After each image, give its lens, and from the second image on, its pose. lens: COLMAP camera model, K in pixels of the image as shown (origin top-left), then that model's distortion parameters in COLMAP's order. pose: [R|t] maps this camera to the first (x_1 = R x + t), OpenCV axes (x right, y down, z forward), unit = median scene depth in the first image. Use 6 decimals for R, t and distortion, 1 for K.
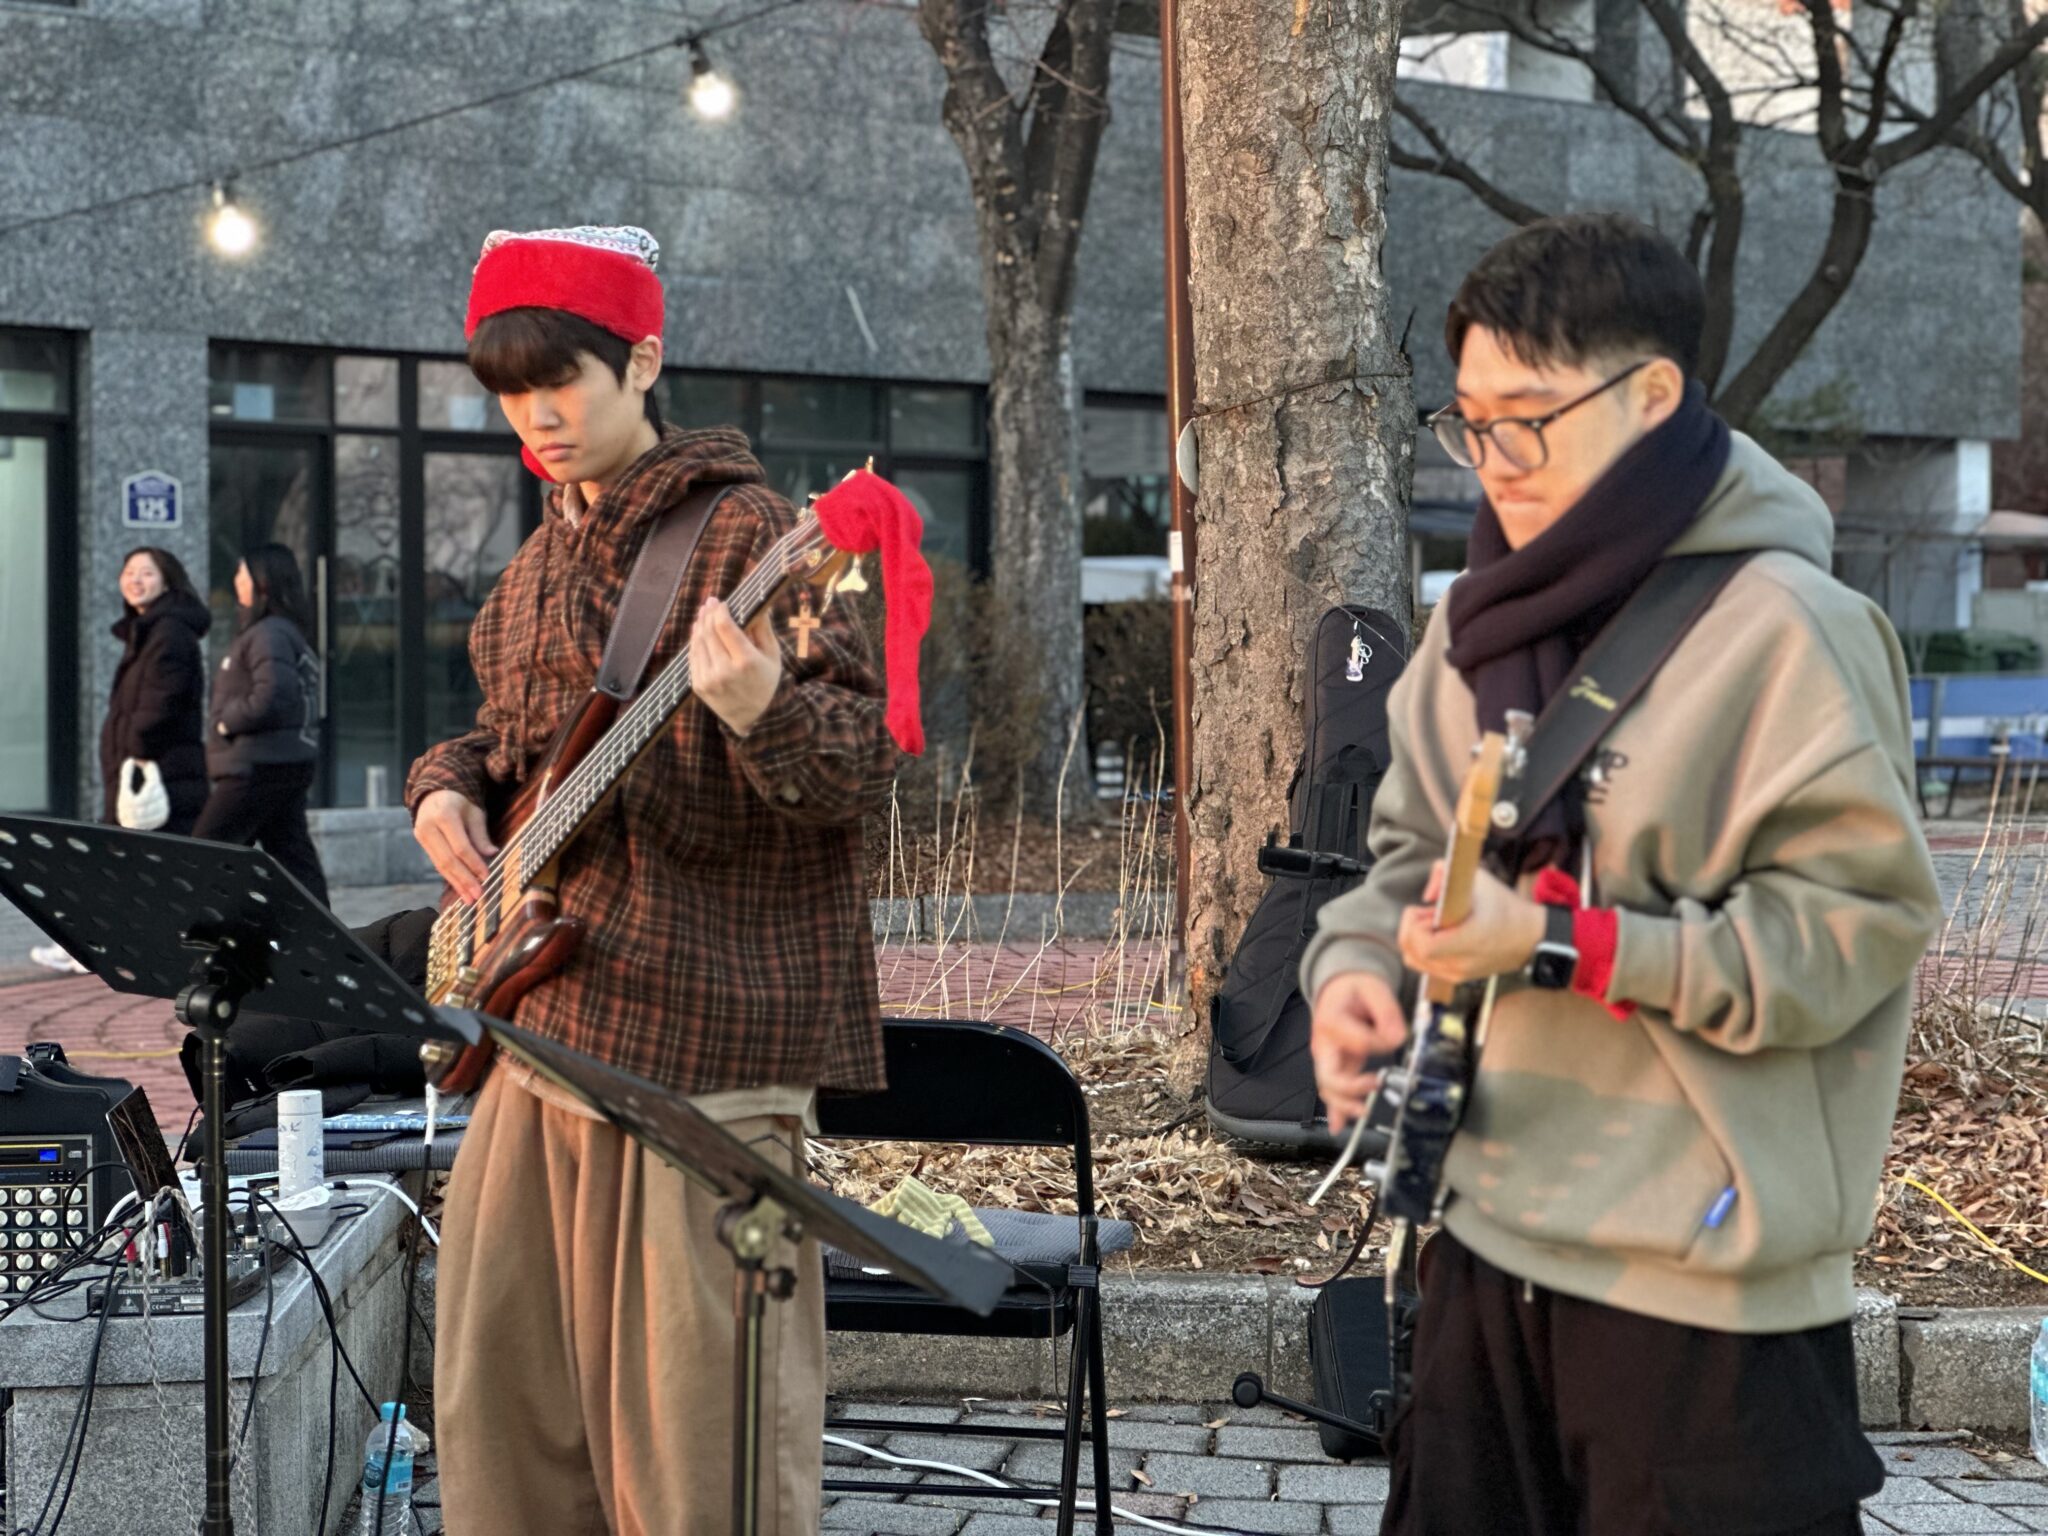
lens RADIAL K [[4688.5, 0, 1033.1], [0, 4688.5, 748.1], [0, 0, 1]] dist [0.233859, 0.000000]
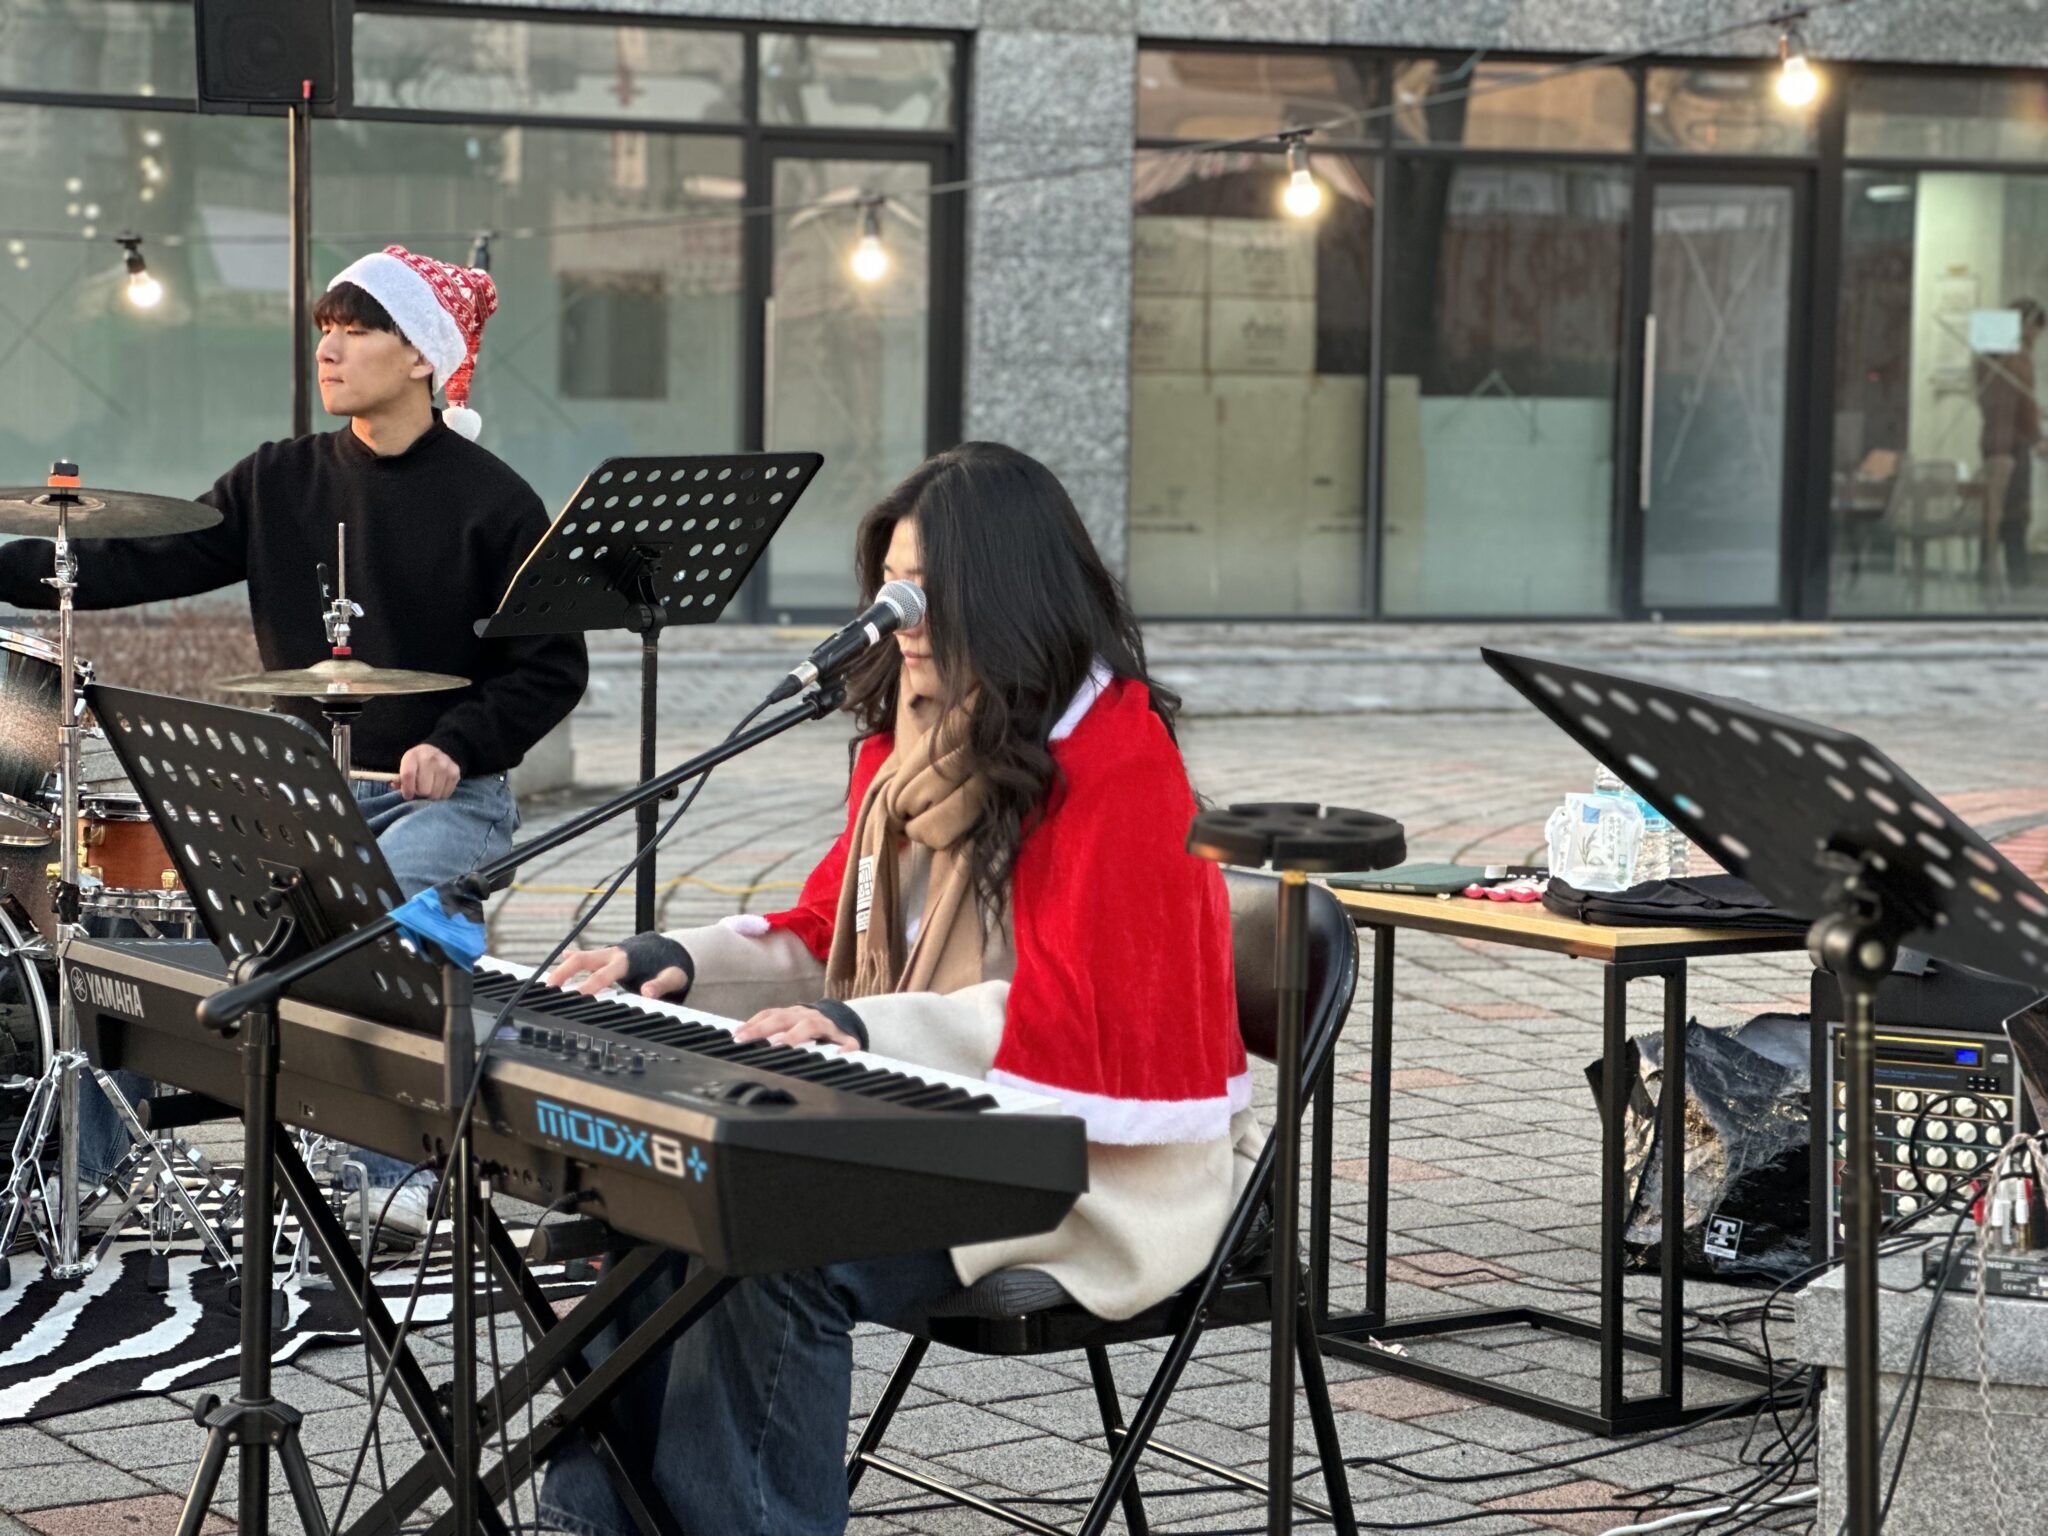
lens RADIAL K [[4688.5, 0, 1001.2], [0, 4688.5, 757.1], [0, 0, 1]] dist [0.233859, 0.000000]
pose [[0.878806, 0.053155, -0.474209, 0.029034], [-0.030053, 0.997969, 0.056169, -0.005940], [0.476232, -0.035110, 0.878619, 0.210180]]
